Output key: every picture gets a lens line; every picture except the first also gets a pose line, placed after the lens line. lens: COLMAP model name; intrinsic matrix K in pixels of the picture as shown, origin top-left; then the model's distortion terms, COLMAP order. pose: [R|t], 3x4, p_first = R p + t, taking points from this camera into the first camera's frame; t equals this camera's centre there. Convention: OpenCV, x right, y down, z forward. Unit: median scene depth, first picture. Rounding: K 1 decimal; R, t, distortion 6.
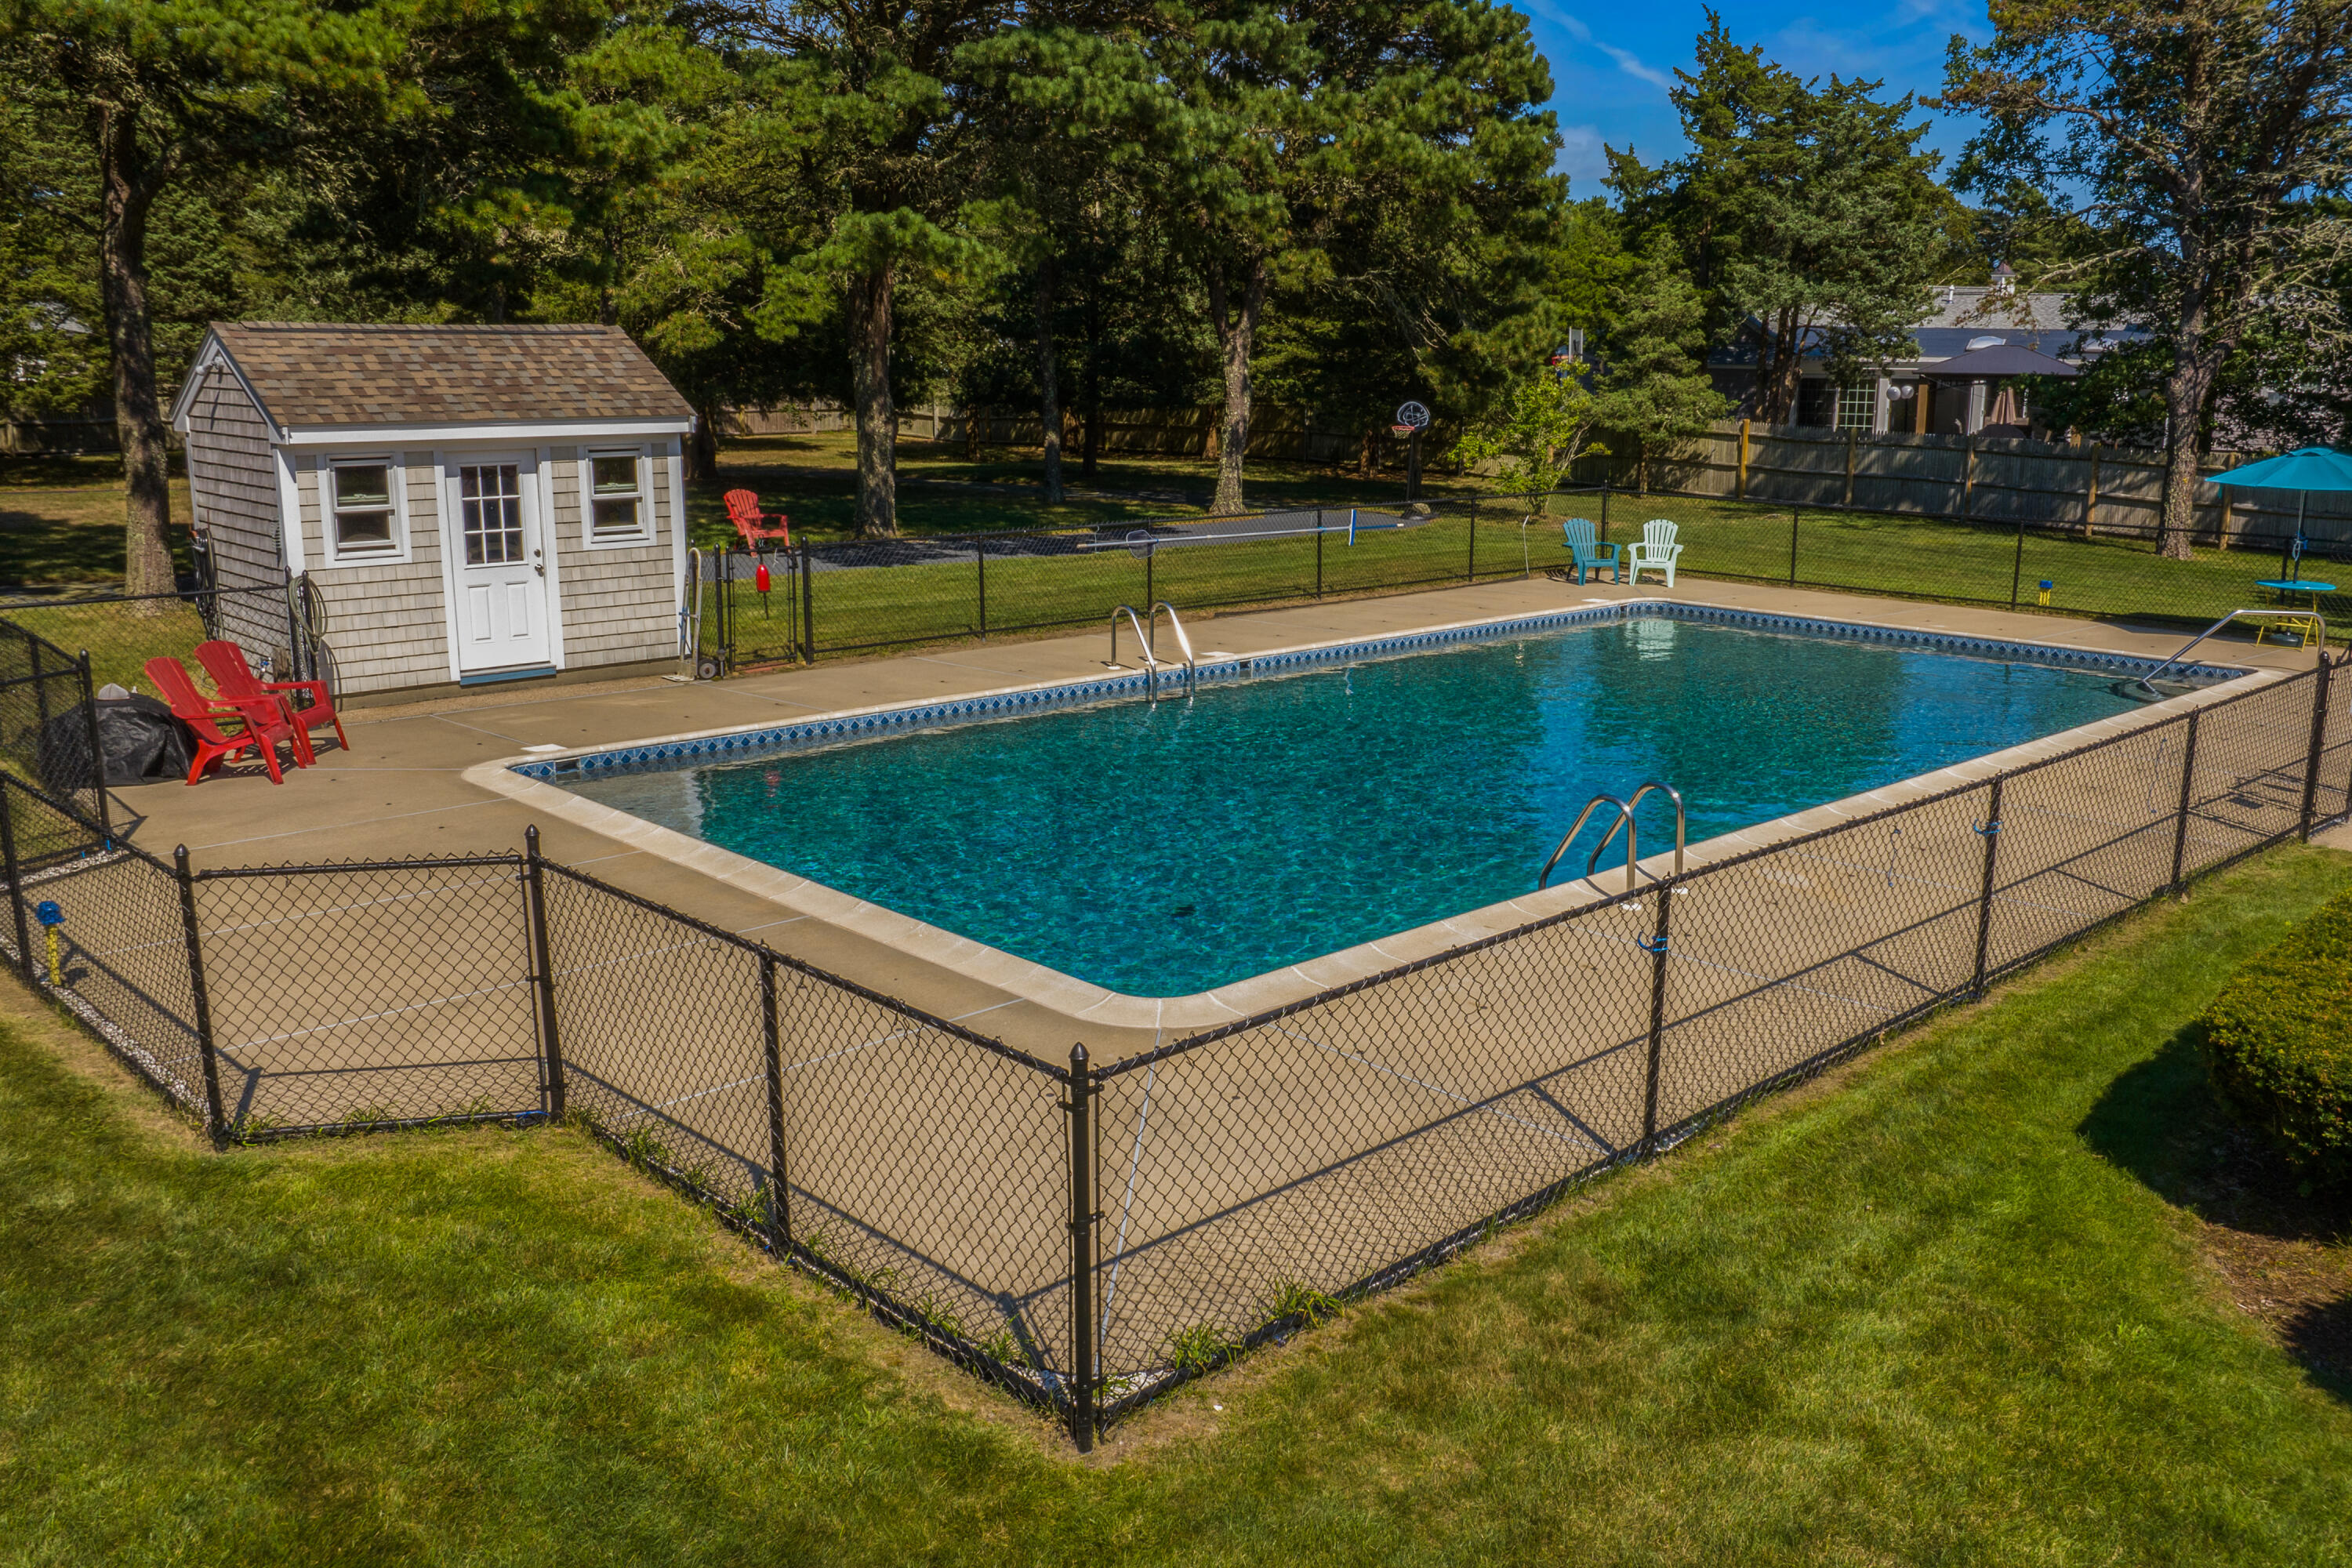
lens RADIAL K [[1911.2, 0, 1183.9], [0, 1911.2, 784.2], [0, 0, 1]] dist [-0.005690, -0.043301]
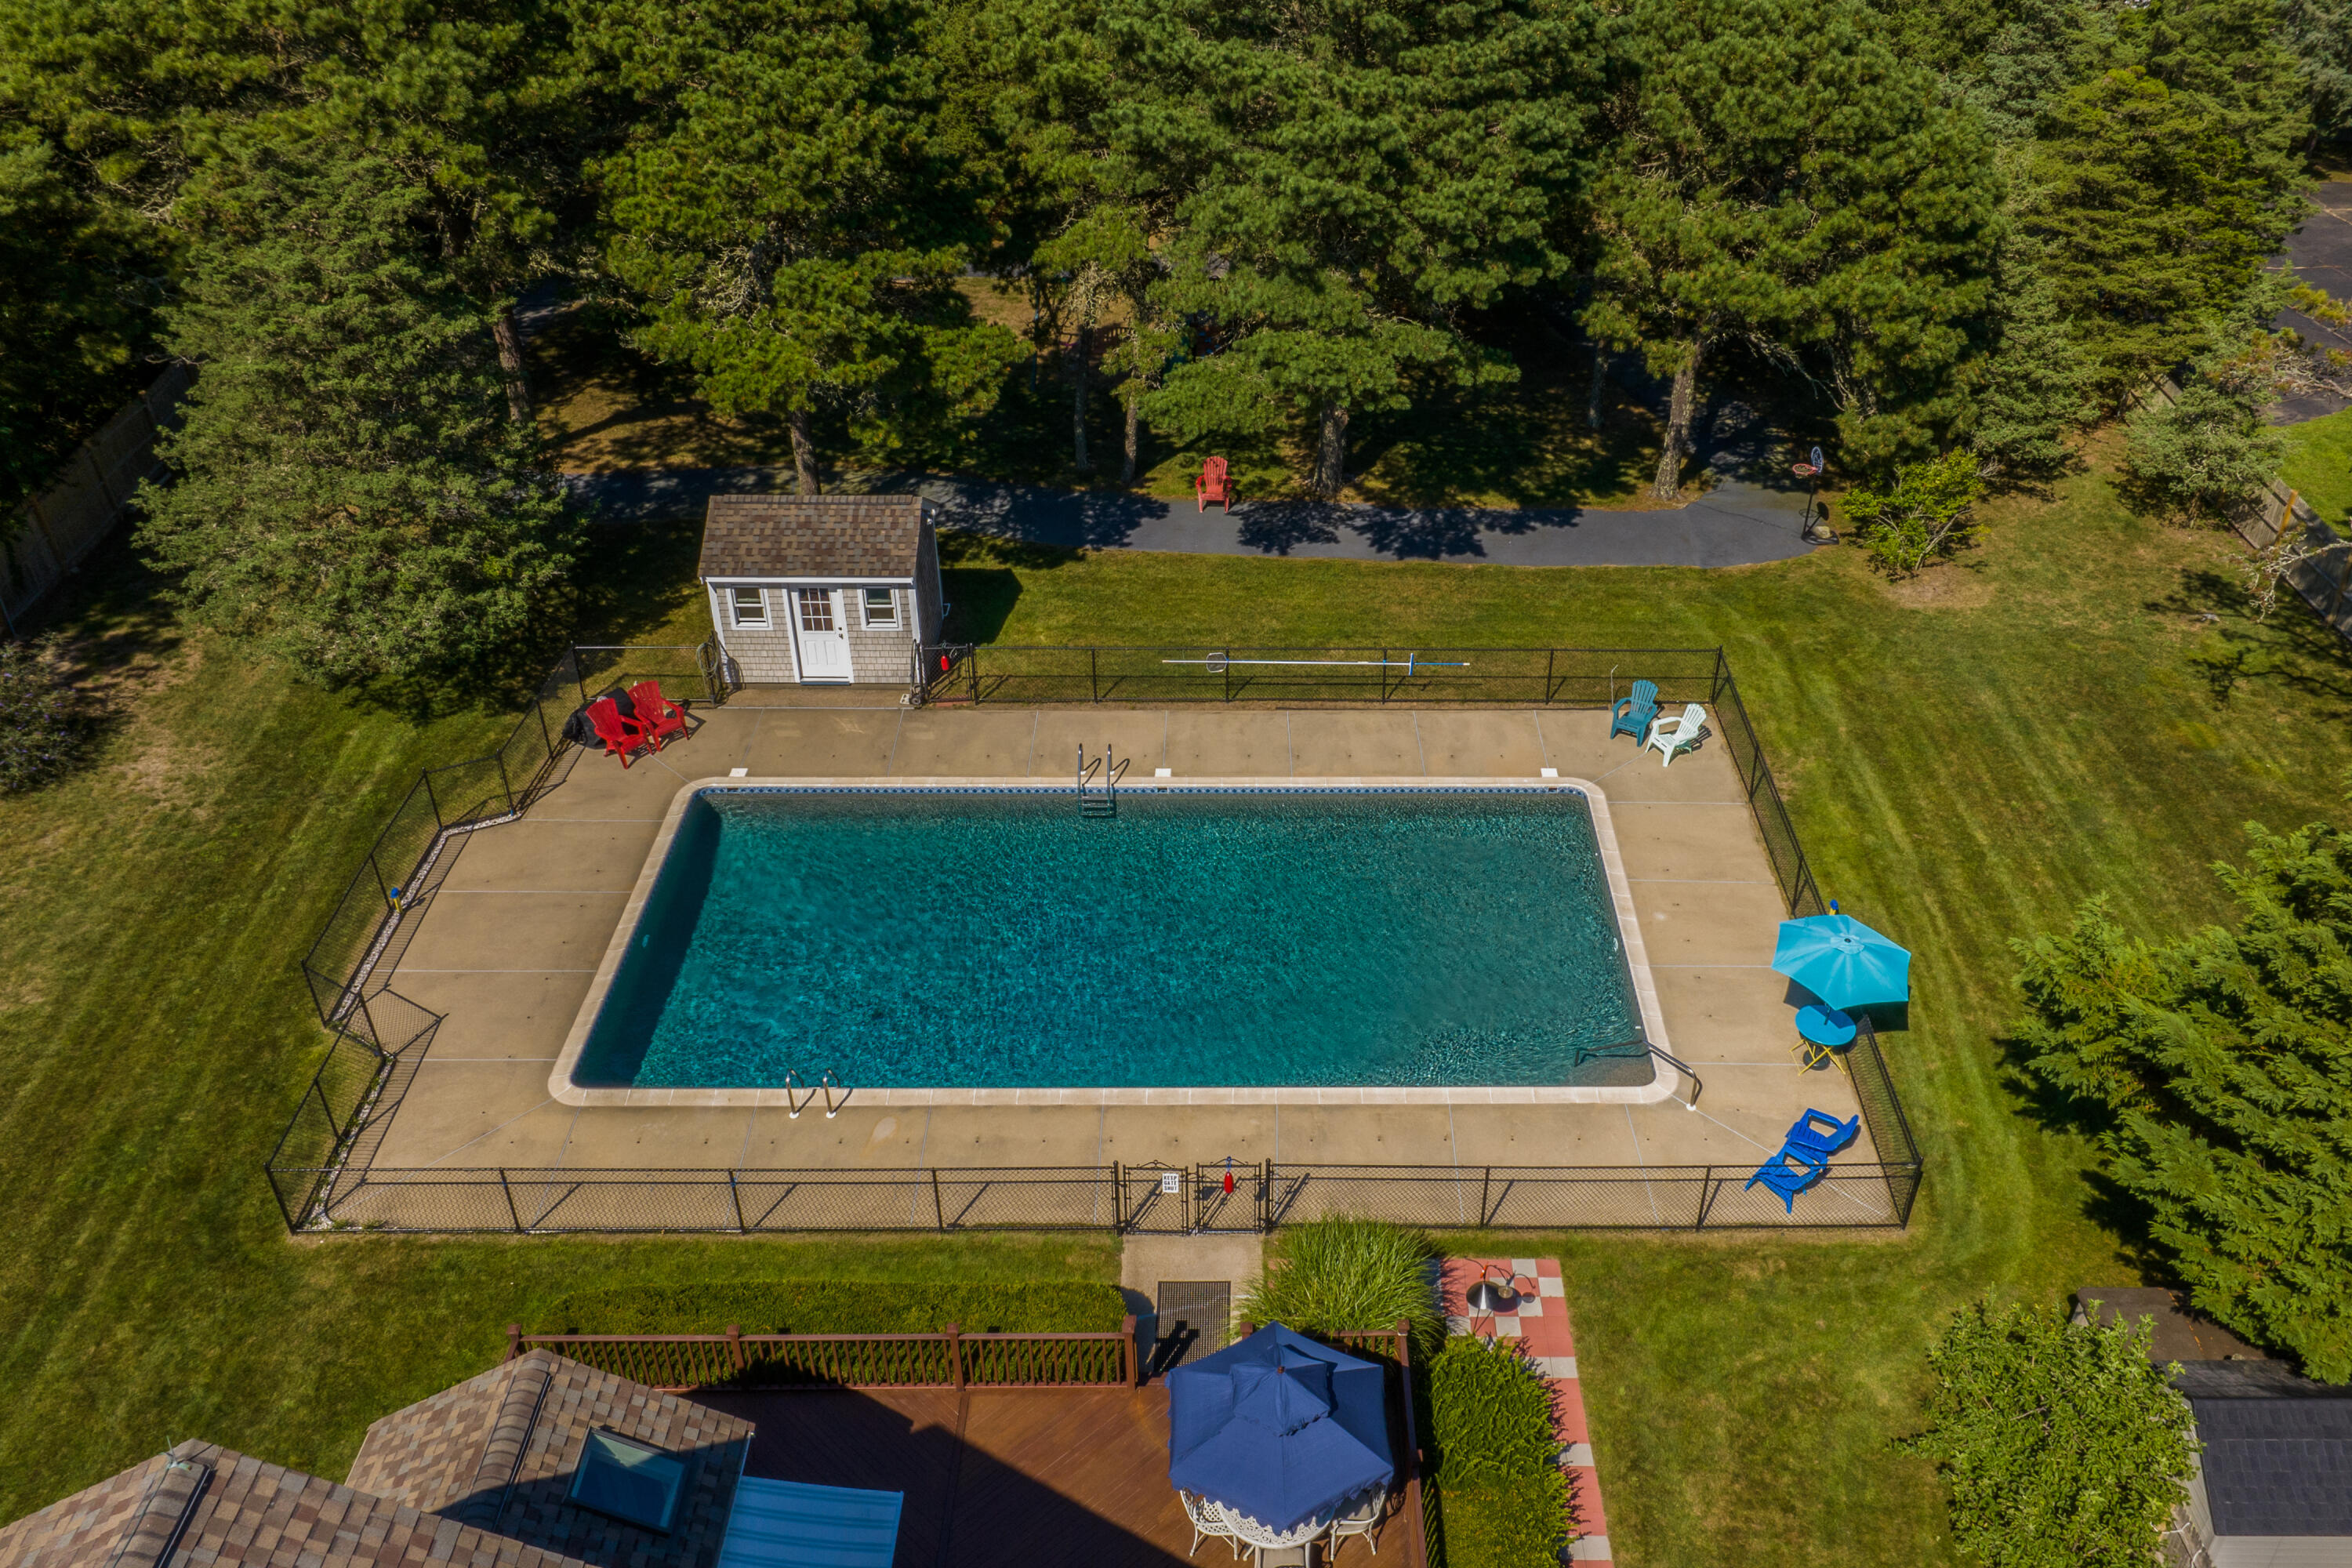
lens RADIAL K [[1911.2, 0, 1274.5], [0, 1911.2, 796.4], [0, 0, 1]] dist [-0.005690, -0.043301]
pose [[0.738081, 0.382711, -0.555669, 1.164583], [-0.147793, 0.895270, 0.420297, -0.870953], [0.658326, -0.228090, 0.717344, -0.155385]]
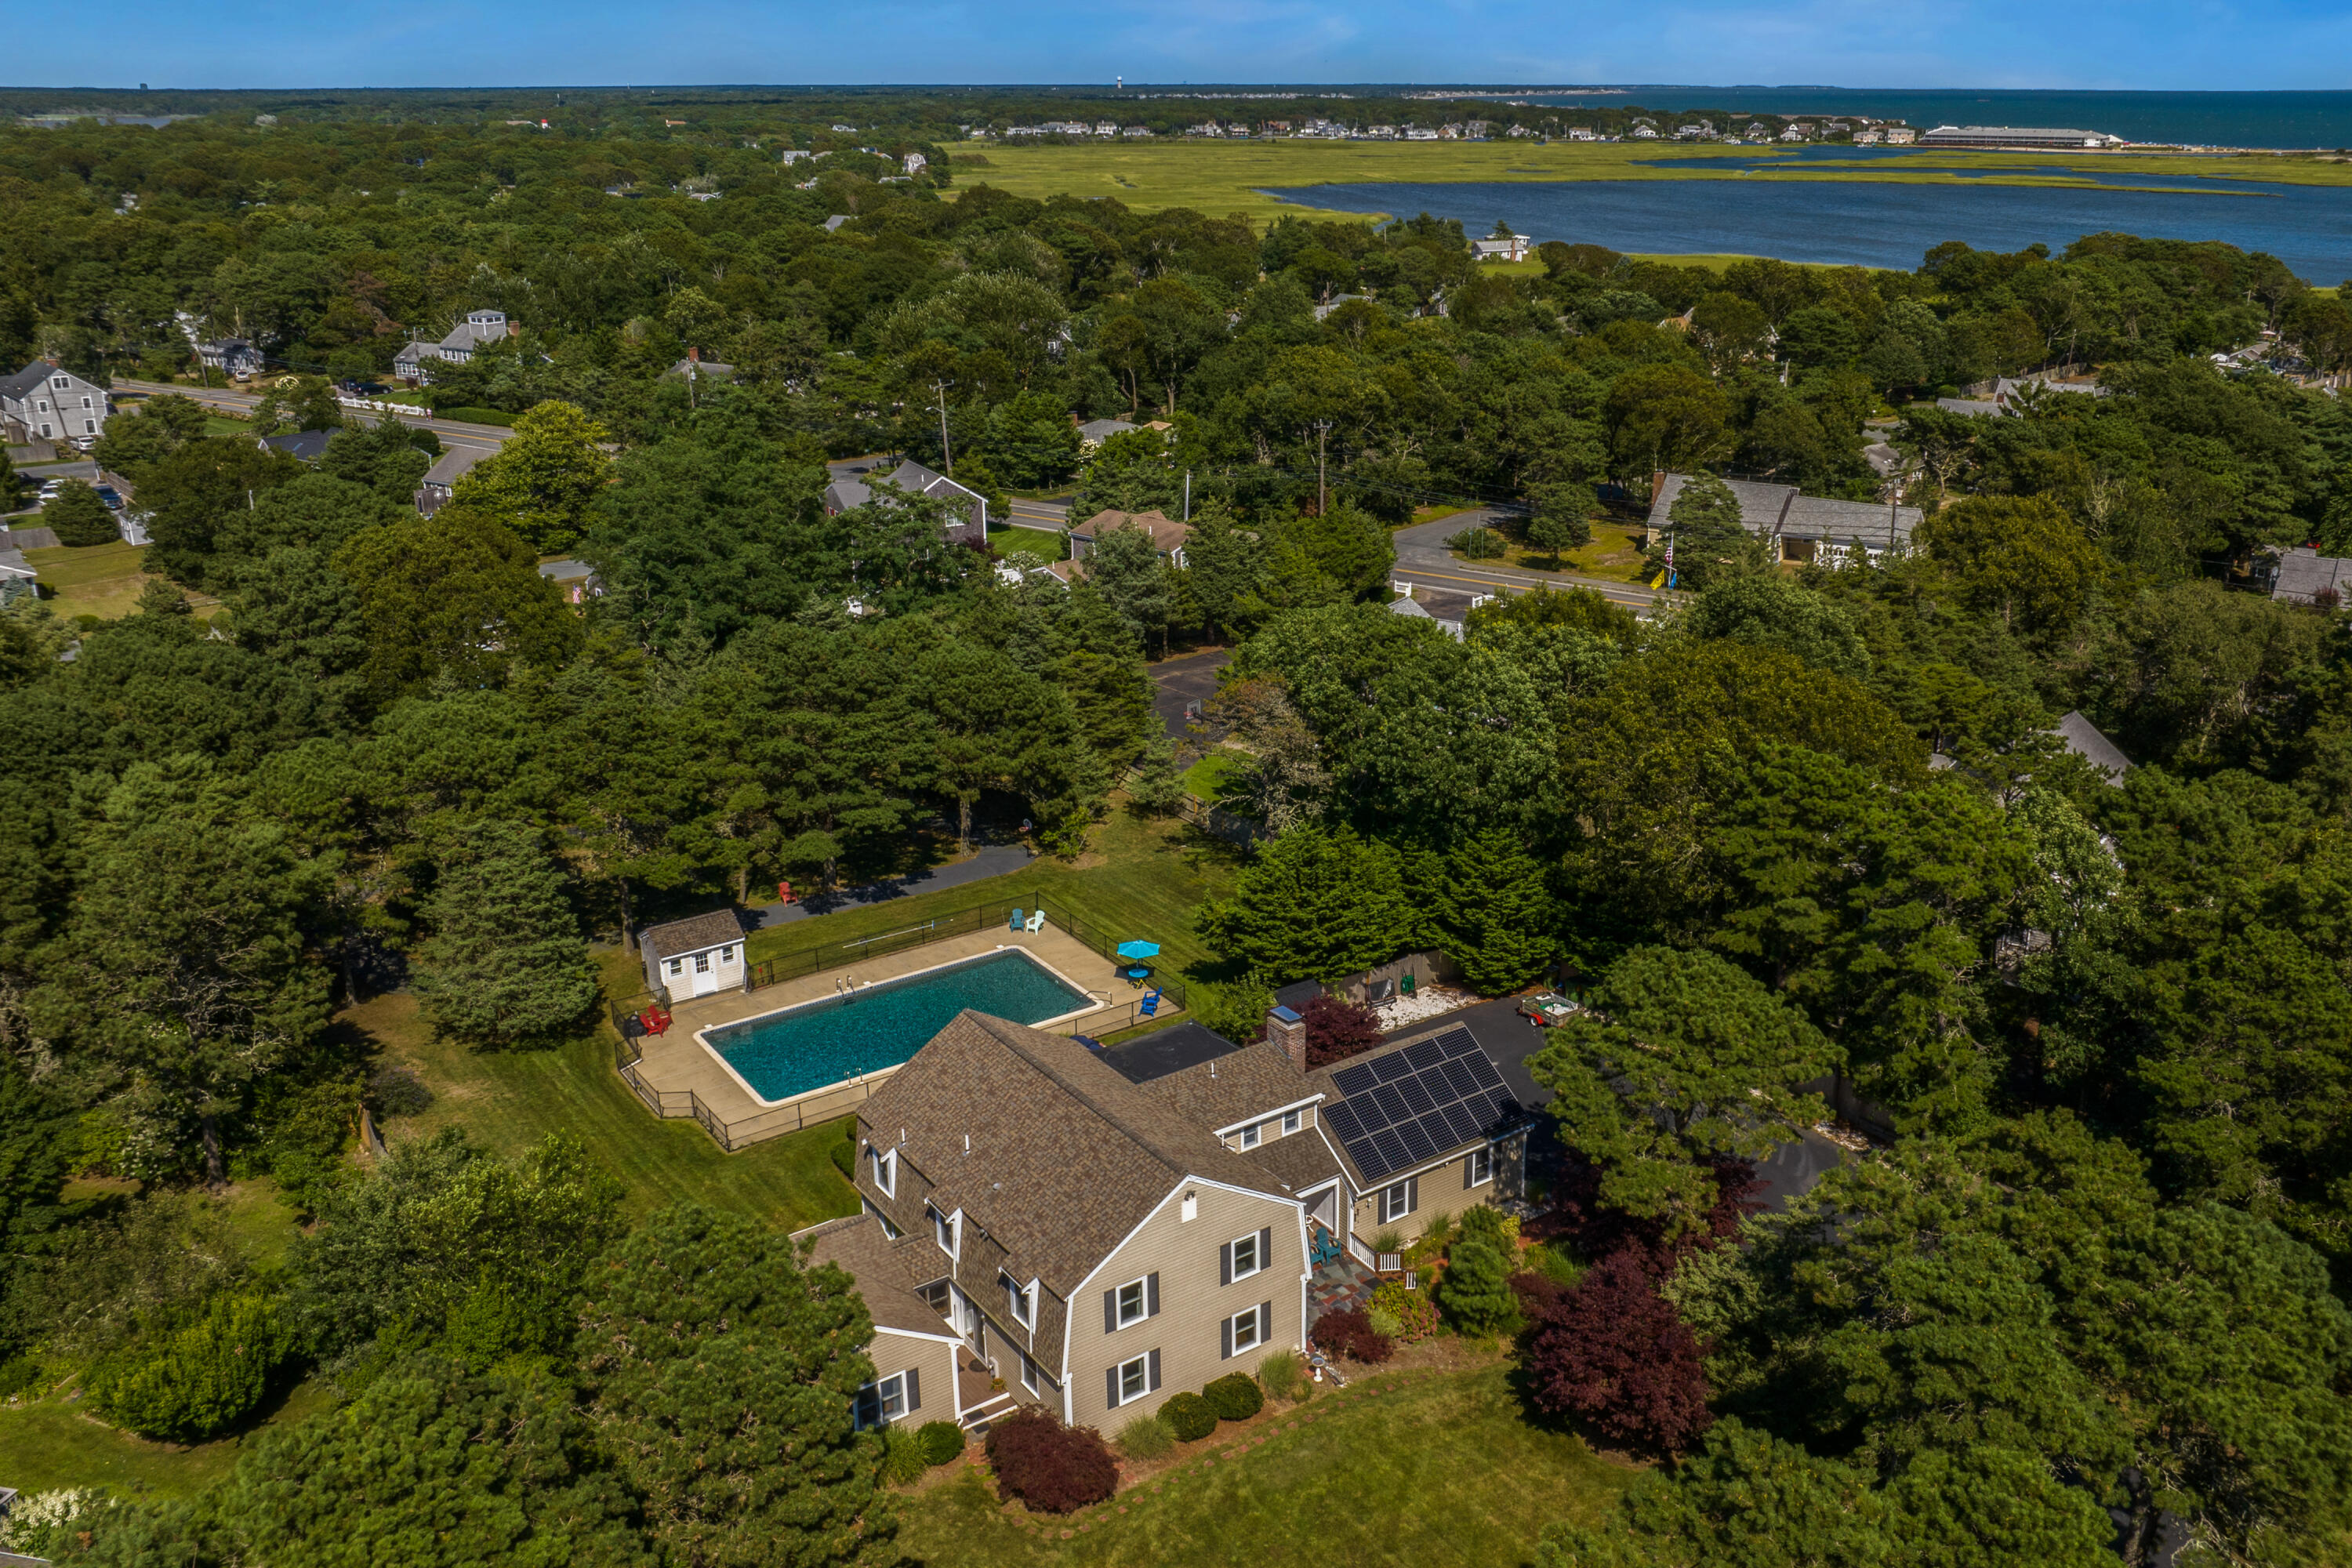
lens RADIAL K [[1911.2, 0, 1201.3], [0, 1911.2, 786.5], [0, 0, 1]] dist [-0.005690, -0.043301]
pose [[0.987729, 0.038966, -0.151239, 1.578755], [-0.018838, 0.991030, 0.132304, -1.234390], [0.155038, -0.127832, 0.979603, -3.436529]]
